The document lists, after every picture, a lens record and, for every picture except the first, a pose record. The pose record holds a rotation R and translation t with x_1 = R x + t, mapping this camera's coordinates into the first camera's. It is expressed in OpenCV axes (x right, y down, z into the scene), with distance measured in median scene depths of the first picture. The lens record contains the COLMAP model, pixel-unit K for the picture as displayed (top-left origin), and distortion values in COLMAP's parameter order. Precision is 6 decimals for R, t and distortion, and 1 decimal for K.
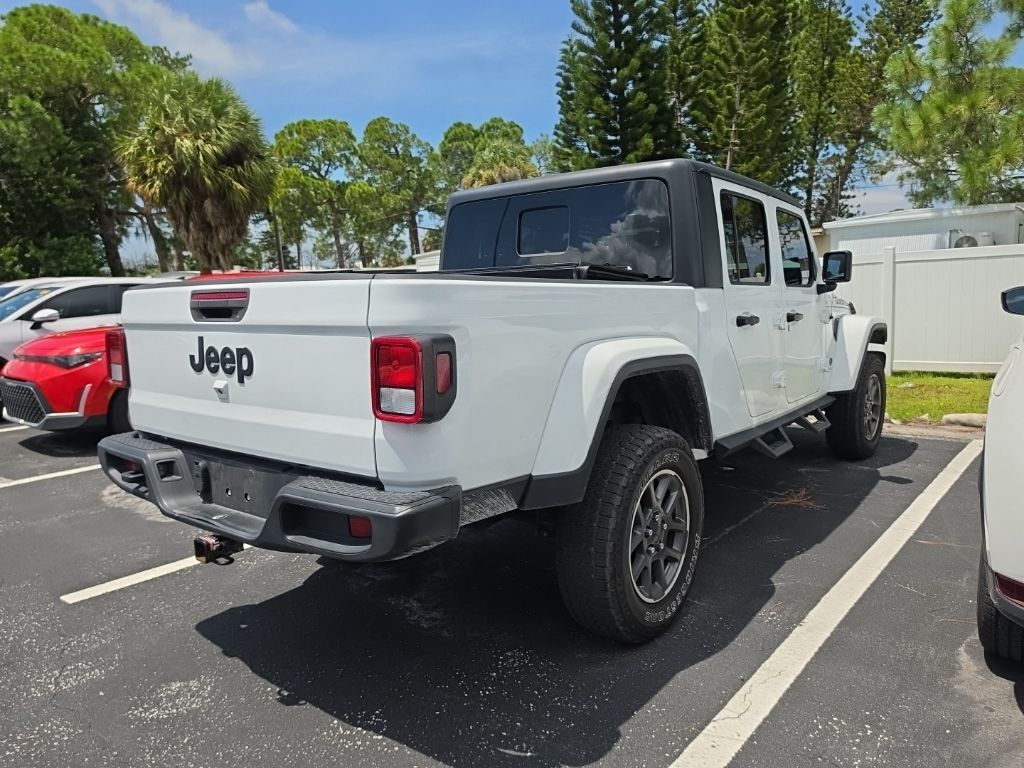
lens RADIAL K [[723.4, 0, 515.2], [0, 723.4, 376.6], [0, 0, 1]] dist [0.006207, -0.024910]
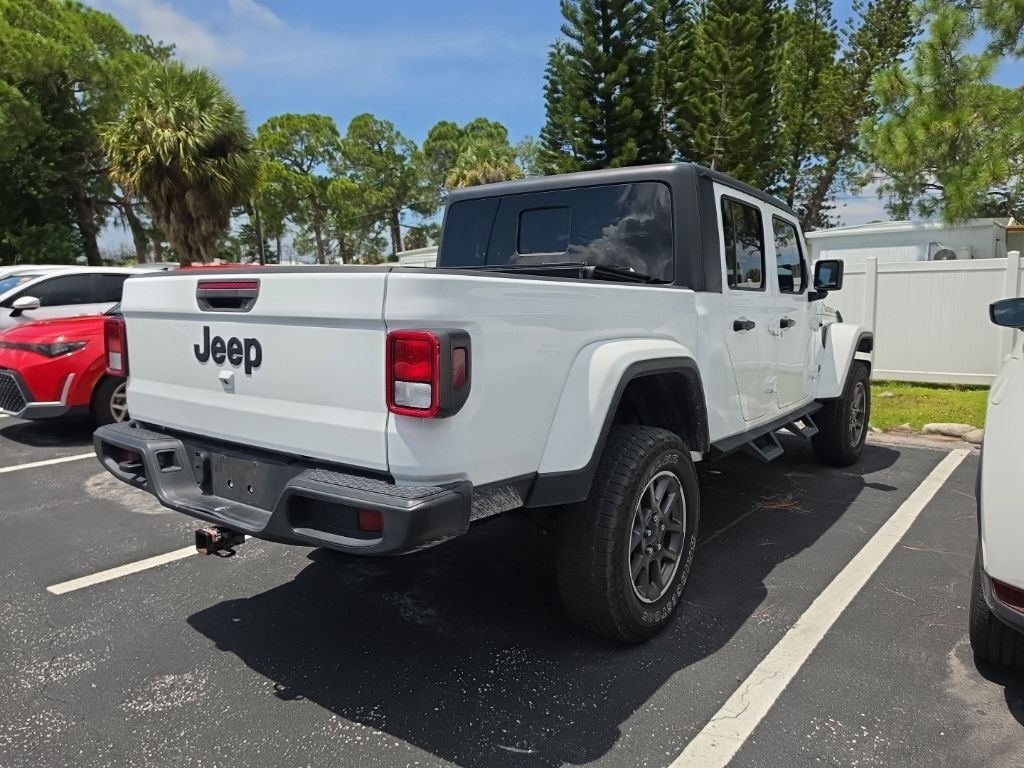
lens RADIAL K [[723.4, 0, 510.3], [0, 723.4, 374.6], [0, 0, 1]] dist [0.006207, -0.024910]
pose [[0.999434, 0.024017, 0.023548, -0.029310], [-0.023925, 0.999705, -0.004193, 0.003728], [-0.023642, 0.003627, 0.999714, -0.001262]]
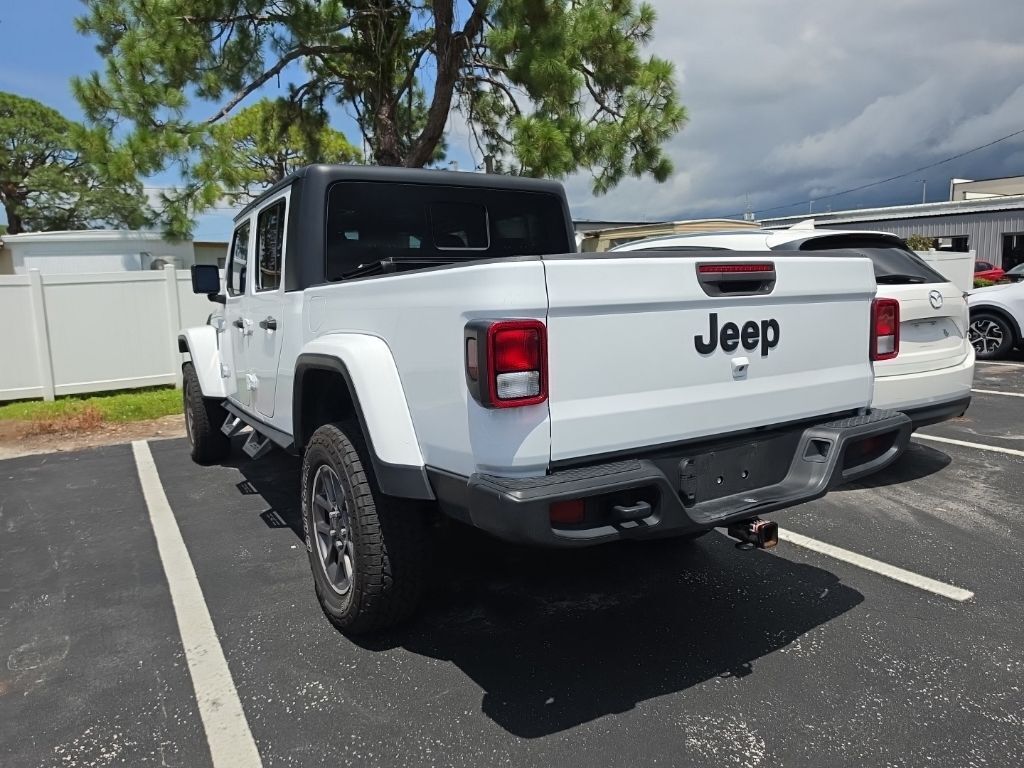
lens RADIAL K [[723.4, 0, 498.3], [0, 723.4, 369.7], [0, 0, 1]] dist [0.006207, -0.024910]
pose [[0.352407, -0.084930, 0.931985, -1.001712], [0.128754, 0.990803, 0.041605, -0.041948], [-0.926948, 0.105335, 0.360101, 0.678577]]
